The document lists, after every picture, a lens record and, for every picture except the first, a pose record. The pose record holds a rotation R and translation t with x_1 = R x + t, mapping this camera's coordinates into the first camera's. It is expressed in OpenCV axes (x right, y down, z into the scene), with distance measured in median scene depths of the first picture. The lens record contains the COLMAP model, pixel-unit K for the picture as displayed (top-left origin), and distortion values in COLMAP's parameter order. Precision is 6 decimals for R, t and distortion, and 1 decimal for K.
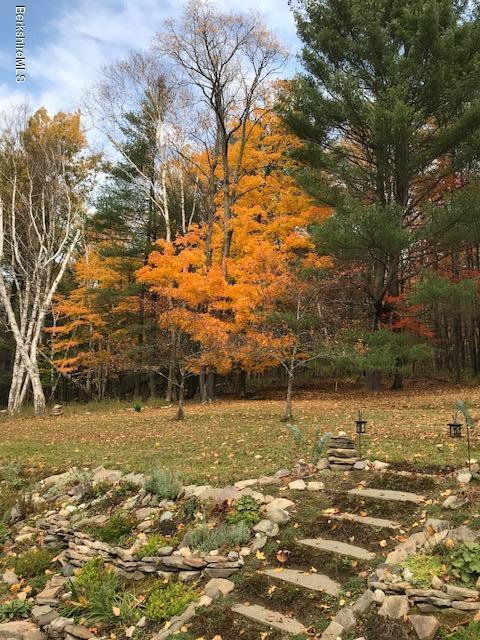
lens RADIAL K [[519.2, 0, 240.0], [0, 519.2, 320.0], [0, 0, 1]] dist [-0.003032, -0.000367]
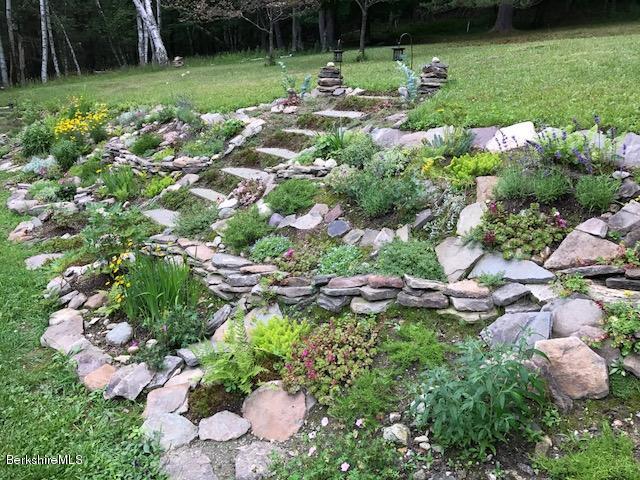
lens RADIAL K [[519.2, 0, 320.0], [0, 519.2, 240.0], [0, 0, 1]] dist [-0.003032, -0.000367]
pose [[0.988292, 0.023885, -0.150691, 0.365054], [0.051201, 0.878474, 0.475038, 0.023158], [0.143725, -0.477192, 0.866966, -0.140531]]
